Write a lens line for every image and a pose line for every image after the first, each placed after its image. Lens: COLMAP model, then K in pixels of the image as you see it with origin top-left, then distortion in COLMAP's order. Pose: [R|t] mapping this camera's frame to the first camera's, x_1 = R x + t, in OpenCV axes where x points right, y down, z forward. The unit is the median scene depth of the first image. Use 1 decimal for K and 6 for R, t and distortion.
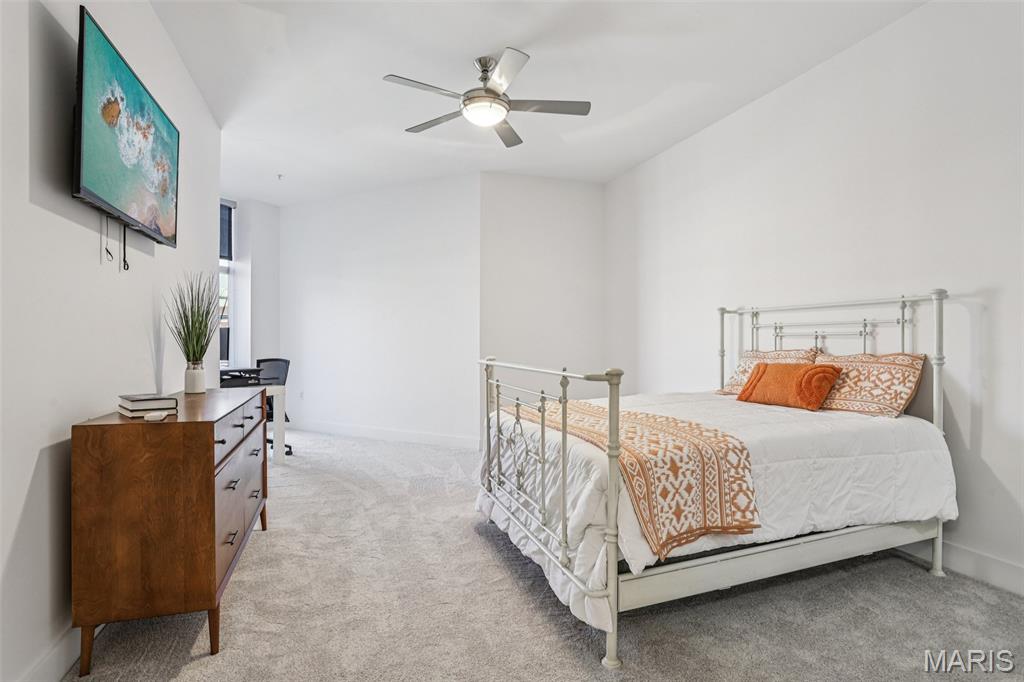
lens RADIAL K [[514.5, 0, 505.8], [0, 514.5, 339.3], [0, 0, 1]] dist [-0.060878, 0.023647]
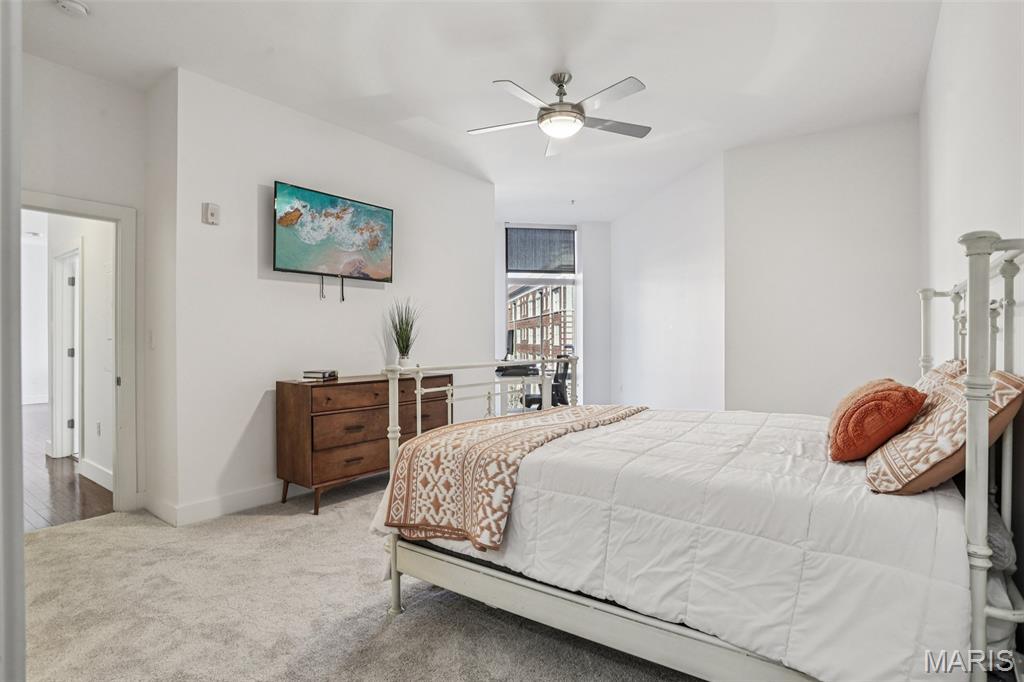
lens RADIAL K [[514.5, 0, 506.7], [0, 514.5, 341.3], [0, 0, 1]] dist [-0.060878, 0.023647]
pose [[0.574100, 0.003219, -0.818779, 1.285189], [0.003547, 0.999973, 0.006418, -0.006142], [0.818778, -0.006589, 0.574073, 0.505313]]
